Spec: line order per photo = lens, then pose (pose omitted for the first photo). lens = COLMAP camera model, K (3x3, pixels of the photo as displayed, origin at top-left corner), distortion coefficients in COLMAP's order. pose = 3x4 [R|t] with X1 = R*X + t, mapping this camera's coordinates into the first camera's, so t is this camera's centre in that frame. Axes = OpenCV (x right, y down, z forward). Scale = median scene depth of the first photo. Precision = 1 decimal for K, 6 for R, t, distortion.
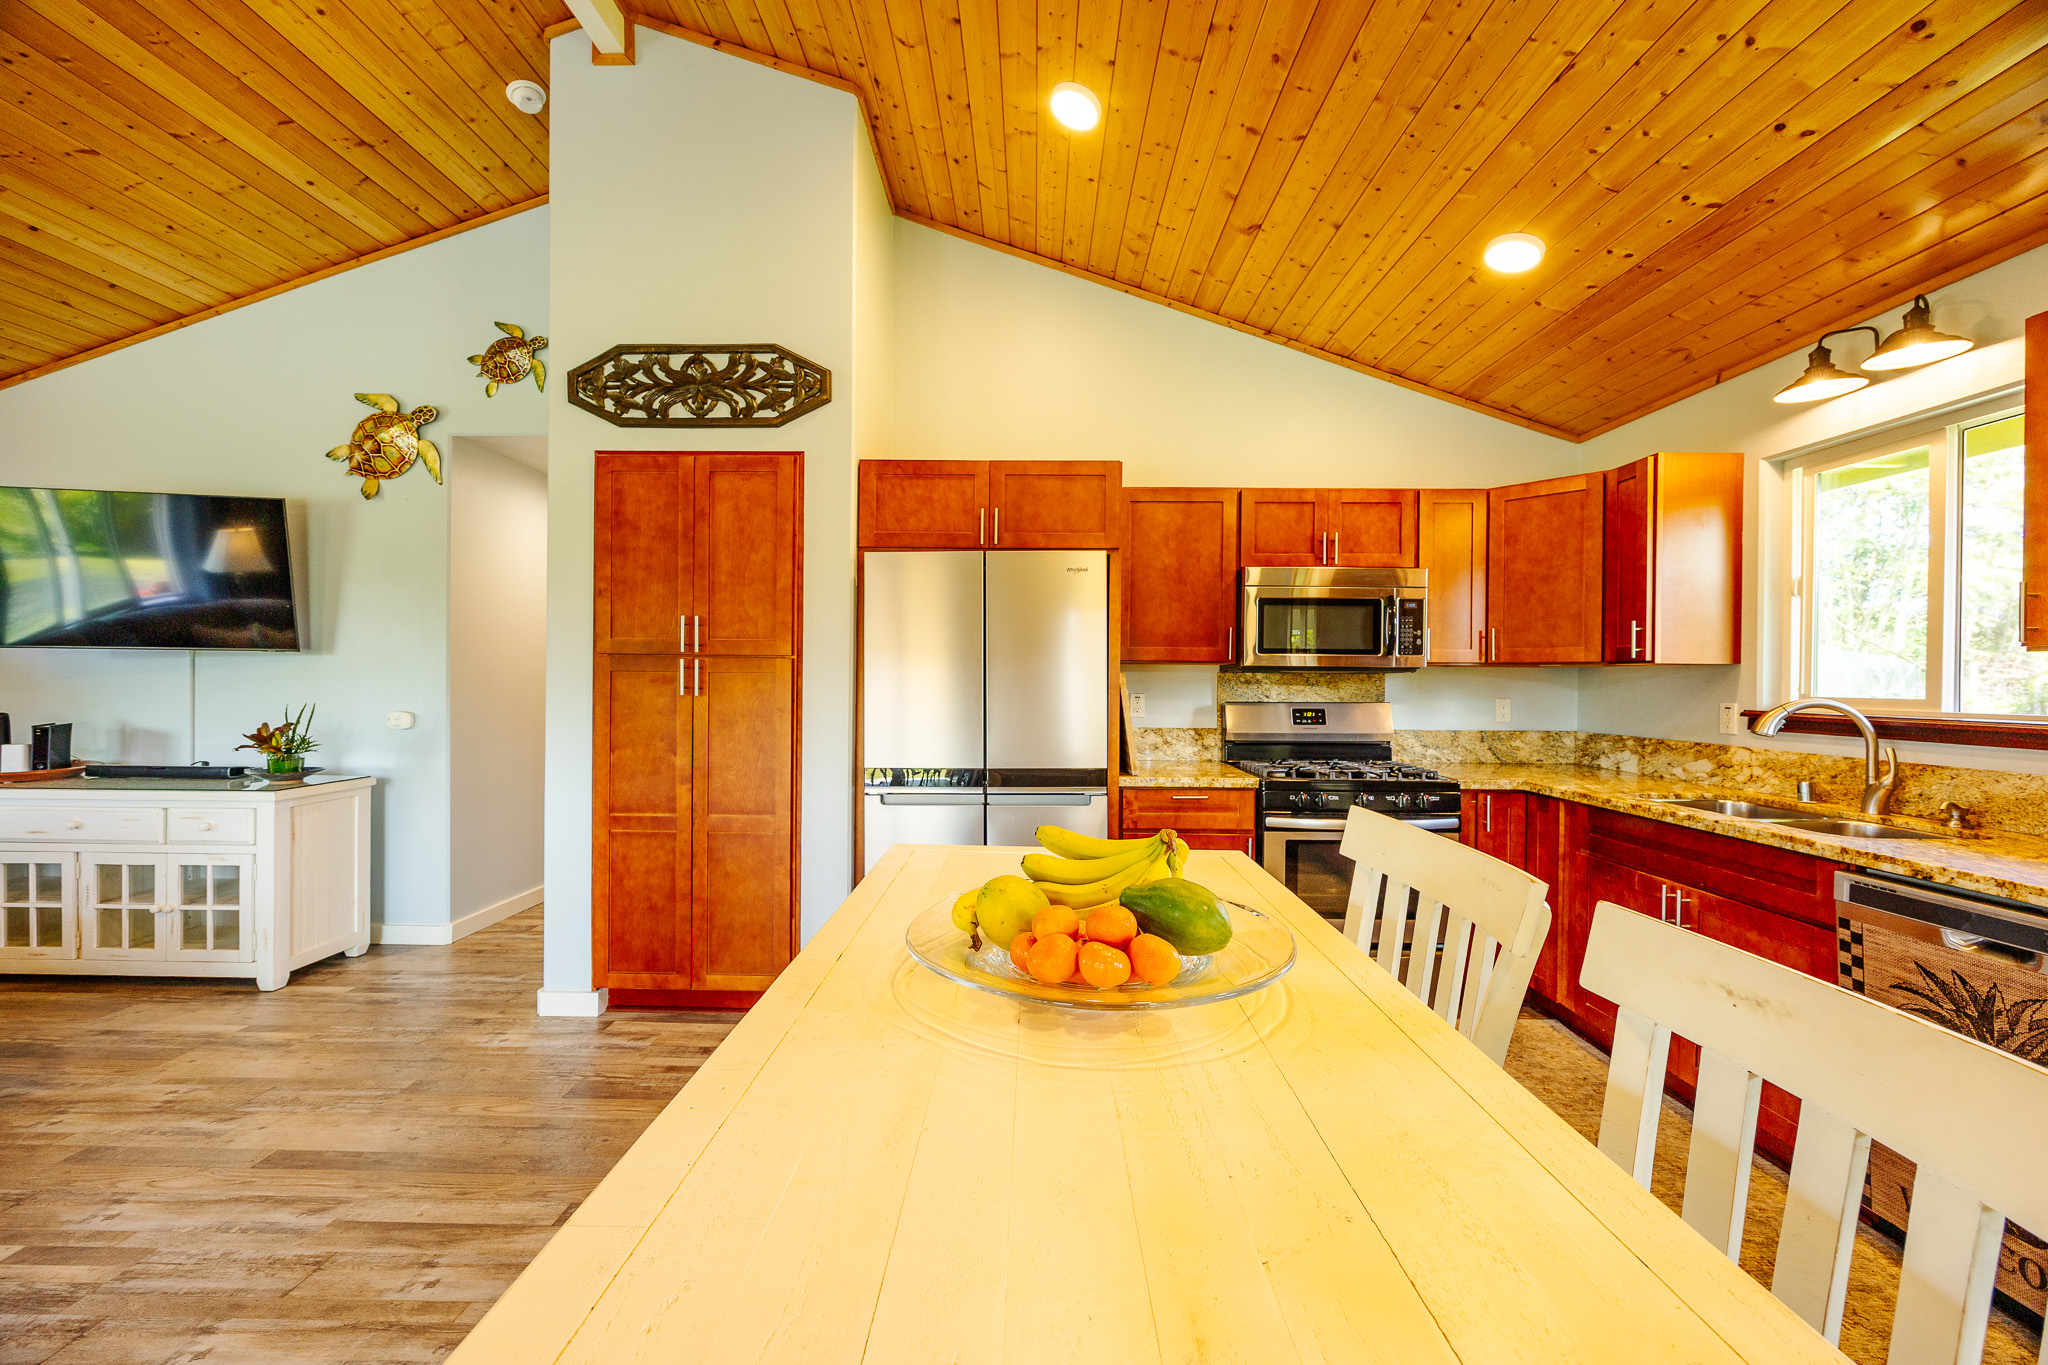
lens RADIAL K [[774.9, 0, 1023.5], [0, 774.9, 683.7], [0, 0, 1]] dist [-0.003661, 0.000260]
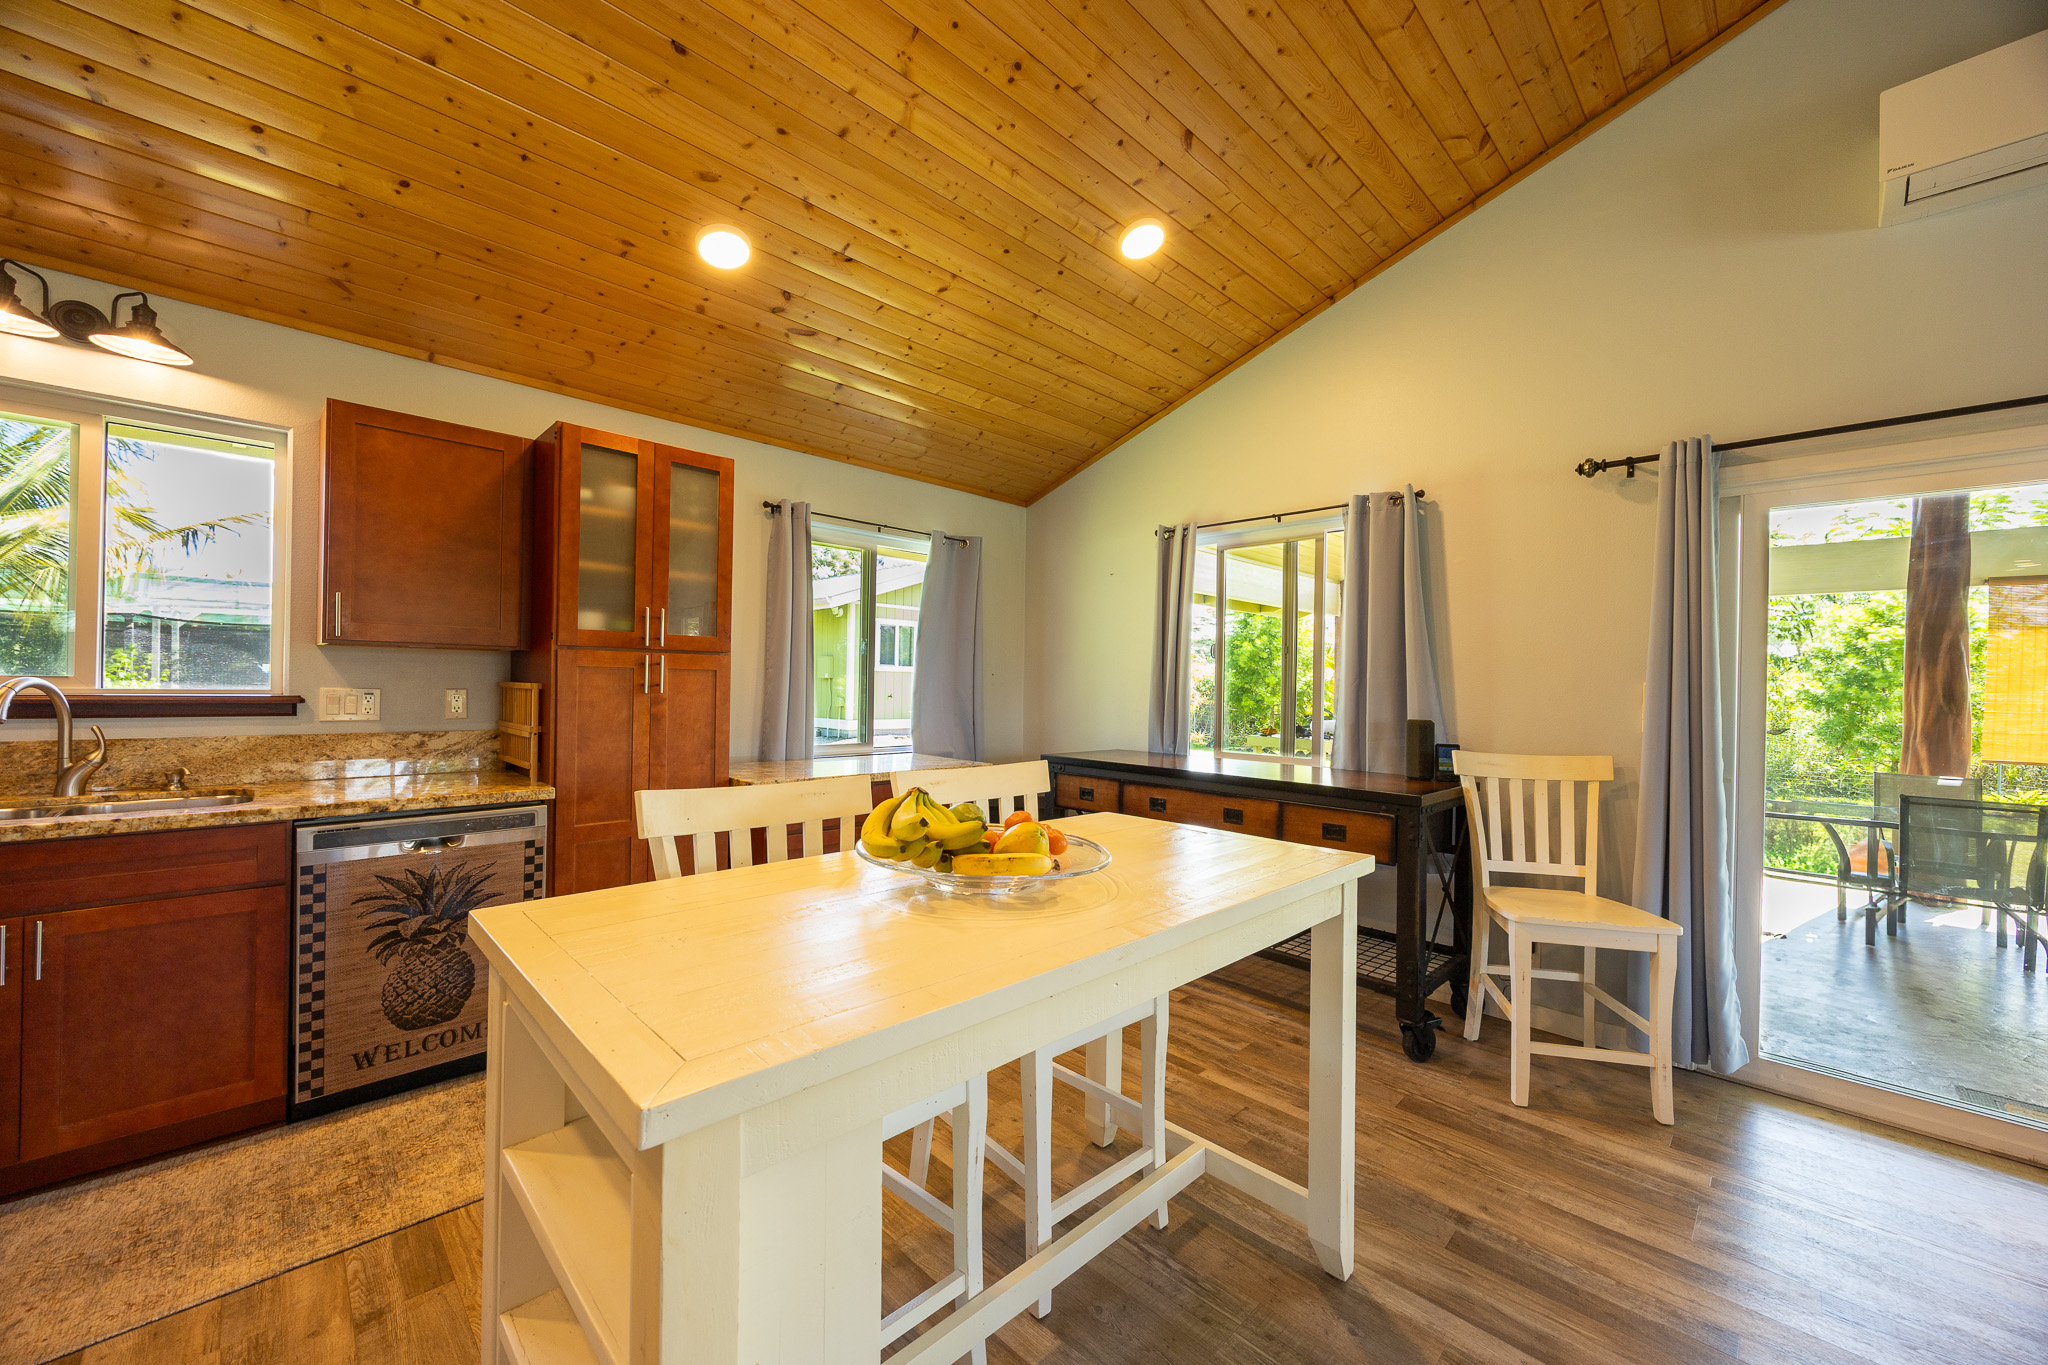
lens RADIAL K [[781.0, 0, 1024.0], [0, 781.0, 682.5], [0, 0, 1]] dist [-0.000662, 0.000130]
pose [[-0.714310, -0.021276, 0.699506, -0.331476], [-0.021523, 0.999733, 0.008430, -0.005400], [-0.699498, -0.009034, -0.714577, 0.668720]]
